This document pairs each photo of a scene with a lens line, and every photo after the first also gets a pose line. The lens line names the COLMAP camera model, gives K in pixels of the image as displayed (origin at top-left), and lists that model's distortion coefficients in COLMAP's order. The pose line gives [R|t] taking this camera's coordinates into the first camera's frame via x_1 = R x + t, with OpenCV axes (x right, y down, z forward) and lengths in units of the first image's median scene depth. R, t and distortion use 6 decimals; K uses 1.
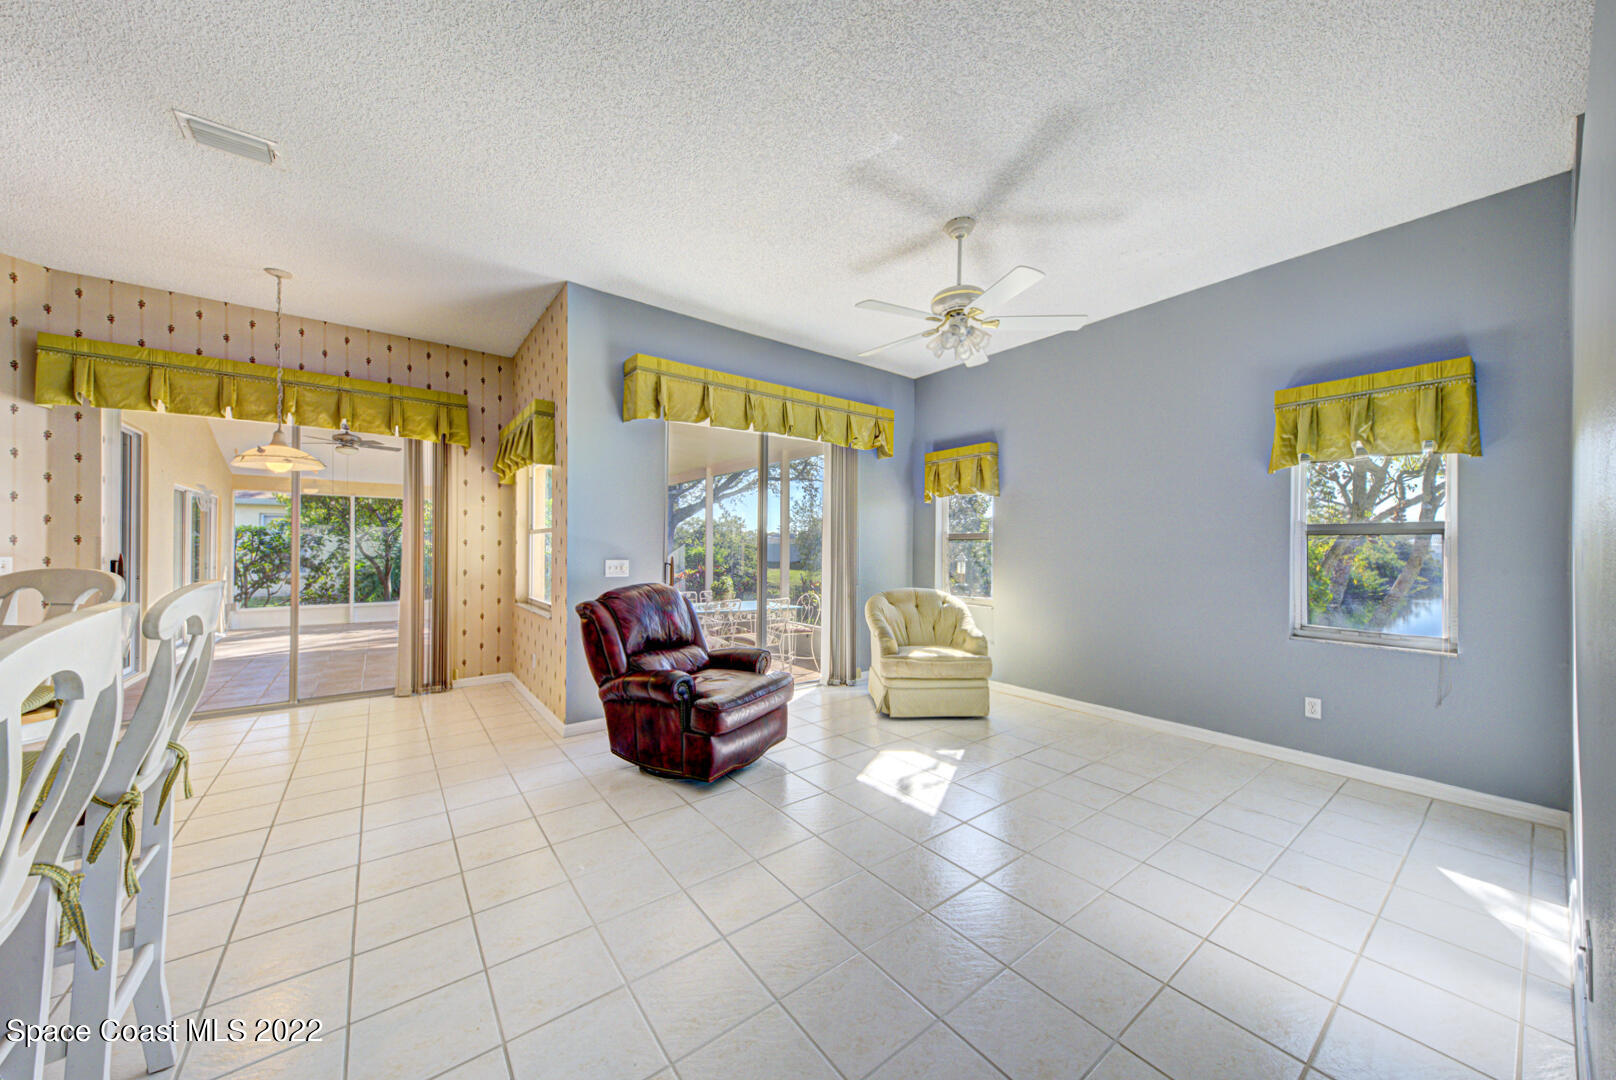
lens RADIAL K [[552.8, 0, 816.1], [0, 552.8, 544.5], [0, 0, 1]] dist [0.021706, -0.004828]
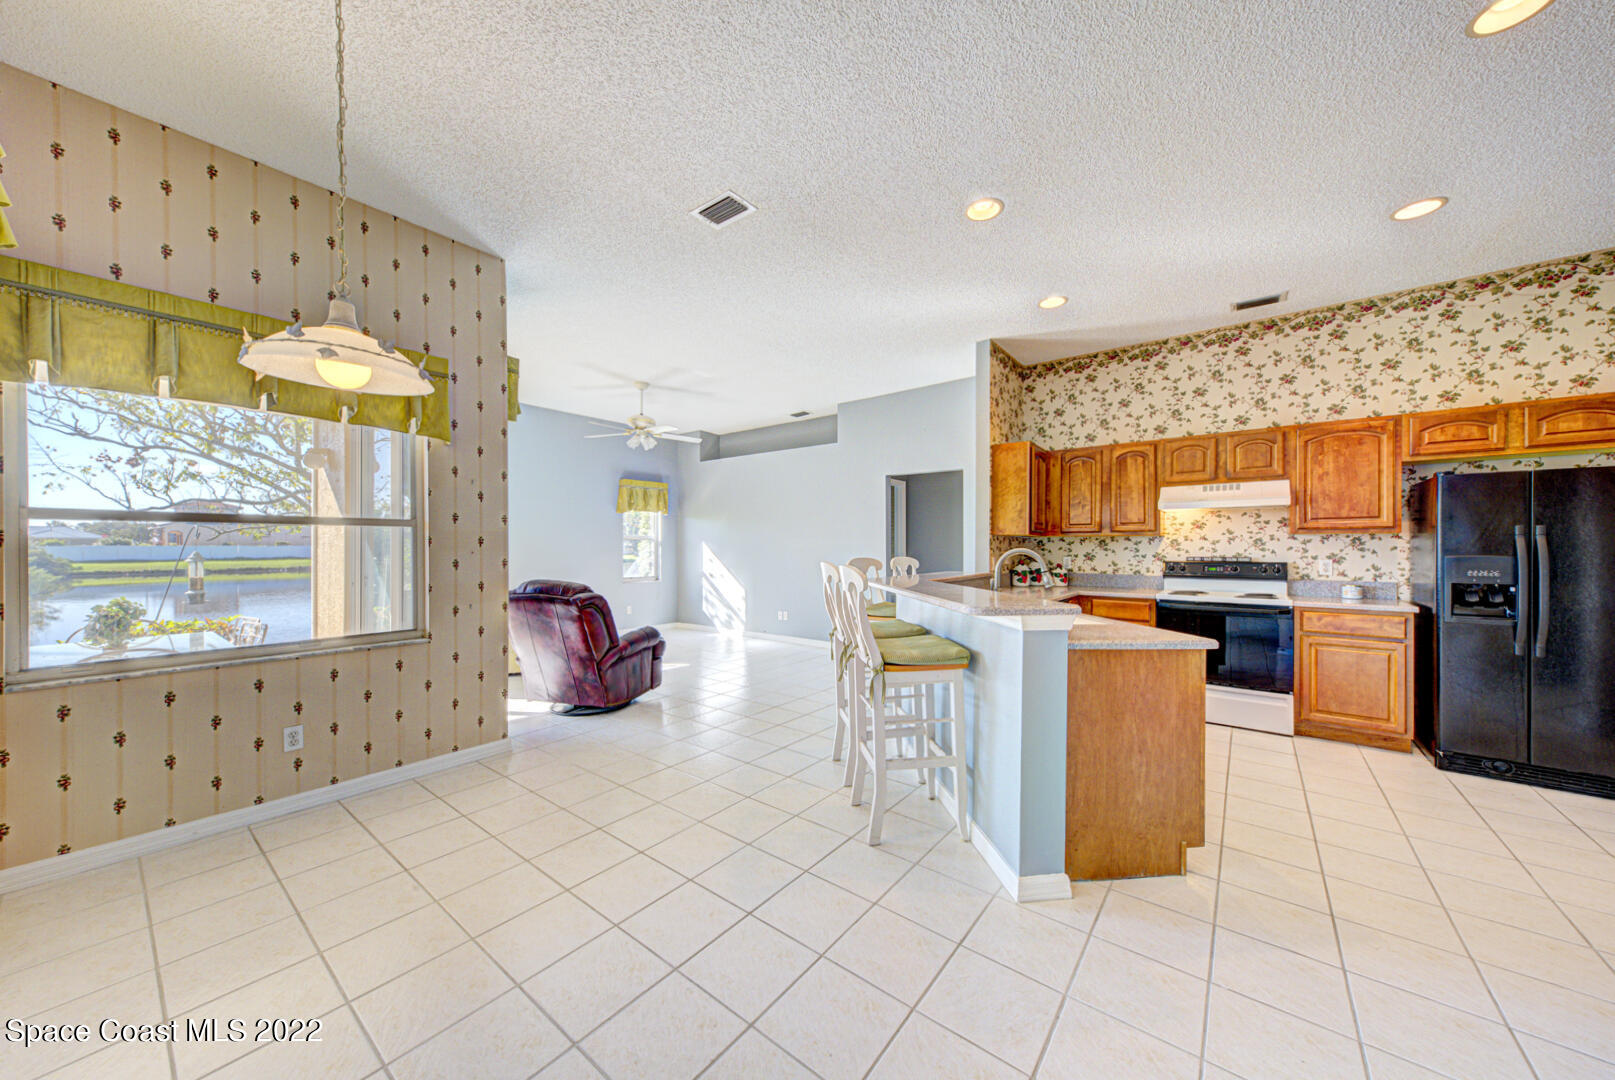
lens RADIAL K [[552.4, 0, 809.0], [0, 552.4, 546.6], [0, 0, 1]] dist [0.021706, -0.004828]
pose [[-0.241989, -0.005656, 0.970263, -1.477435], [-0.008088, 0.999960, 0.003812, -0.004436], [-0.970245, -0.006925, -0.242025, 0.733183]]
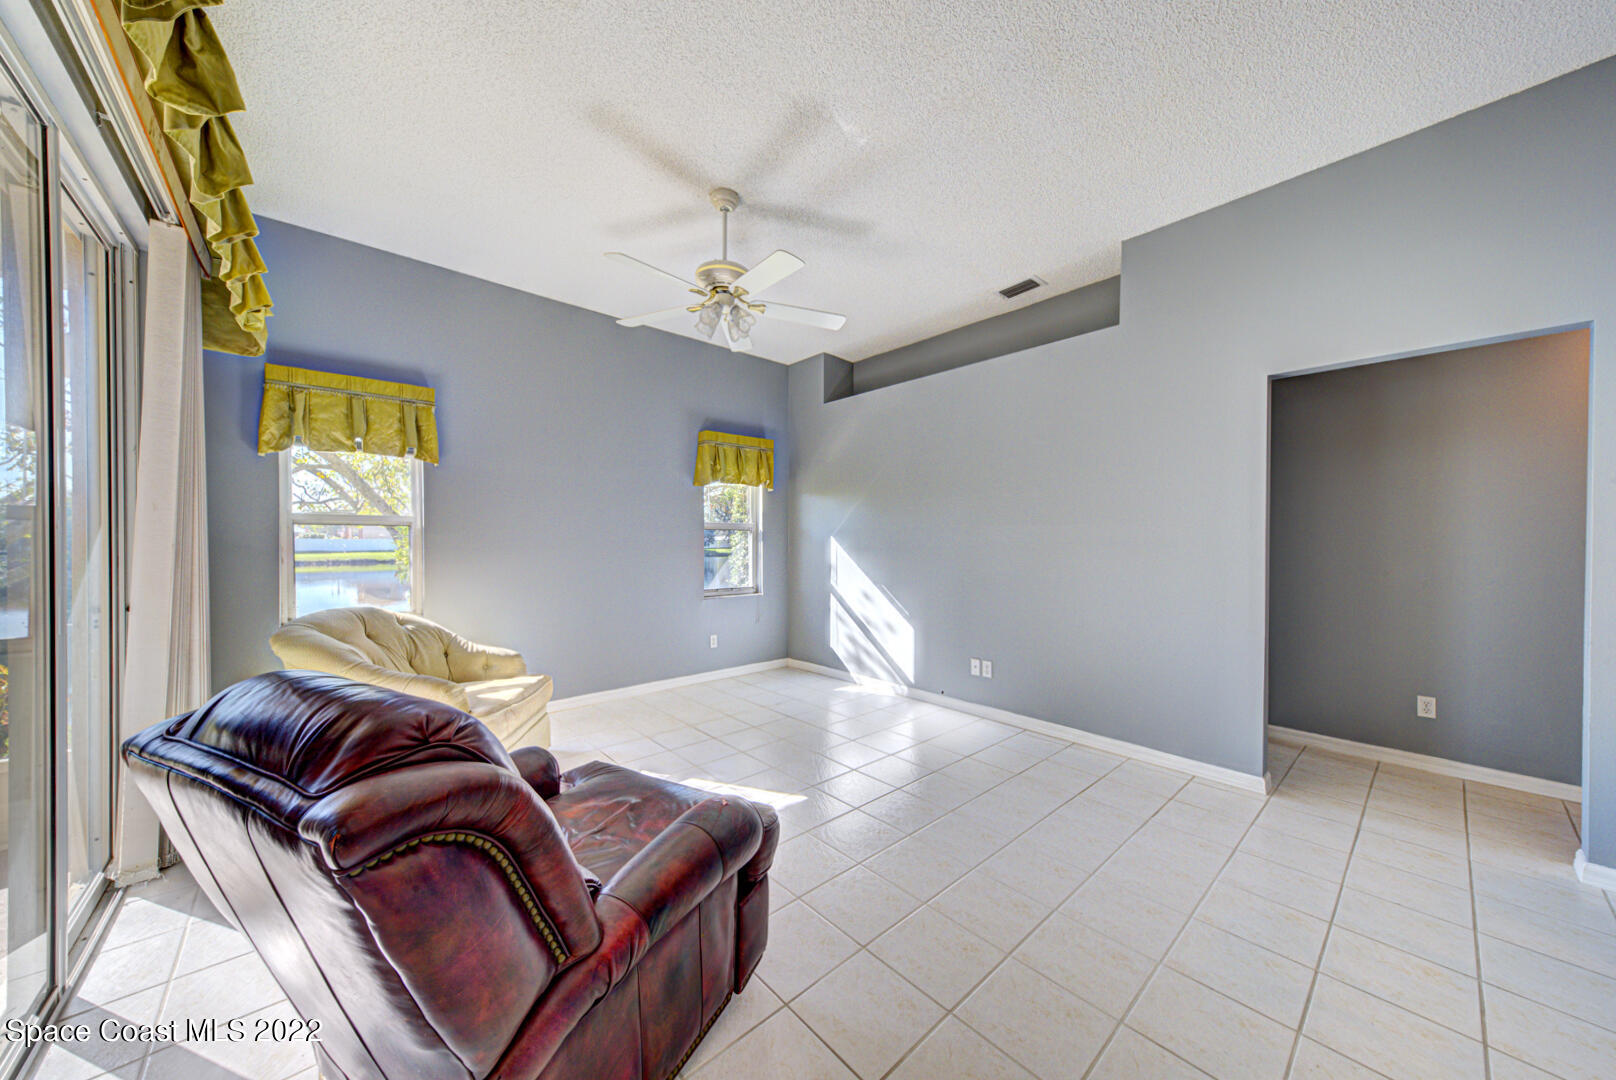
lens RADIAL K [[552.8, 0, 808.9], [0, 552.8, 546.7], [0, 0, 1]] dist [0.021706, -0.004828]
pose [[-0.068054, -0.016989, 0.997537, -0.575370], [-0.008840, 0.999826, 0.016425, 0.001769], [-0.997642, -0.007700, -0.068193, 0.751158]]
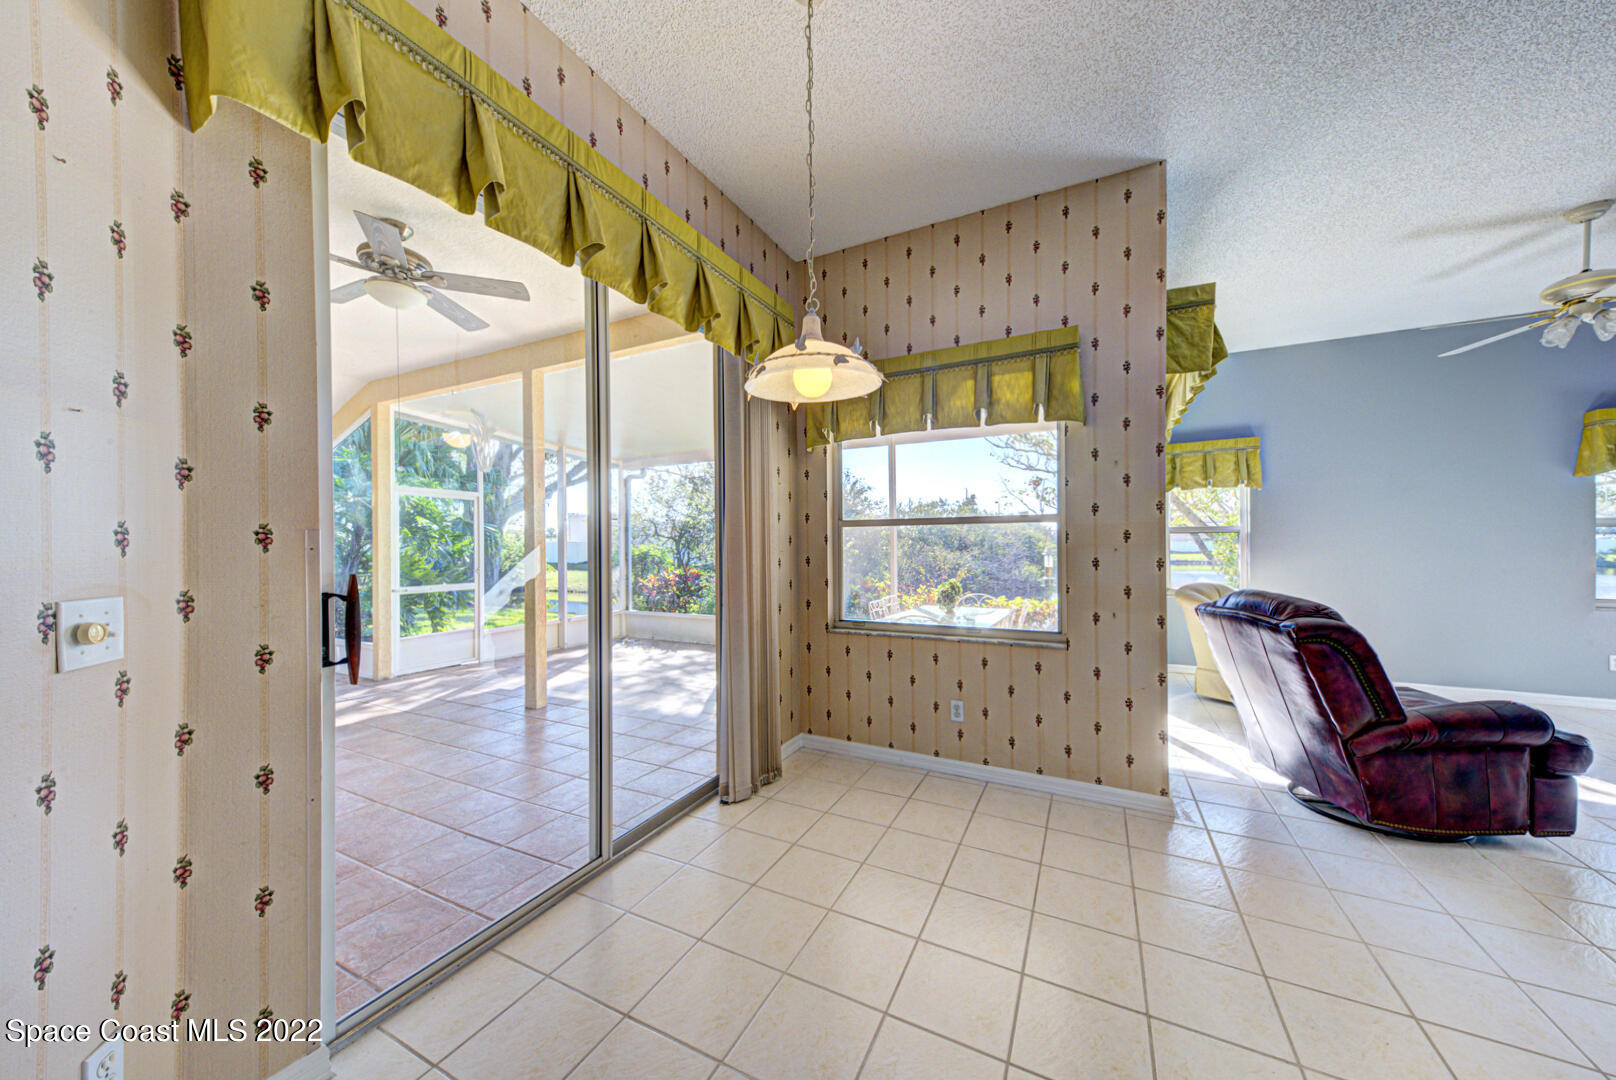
lens RADIAL K [[552.8, 0, 812.0], [0, 552.8, 547.6], [0, 0, 1]] dist [0.021706, -0.004828]
pose [[0.904924, -0.014024, 0.425342, -1.151531], [0.008615, 0.999856, 0.014637, -0.004084], [-0.425486, -0.009581, 0.904914, 0.550743]]
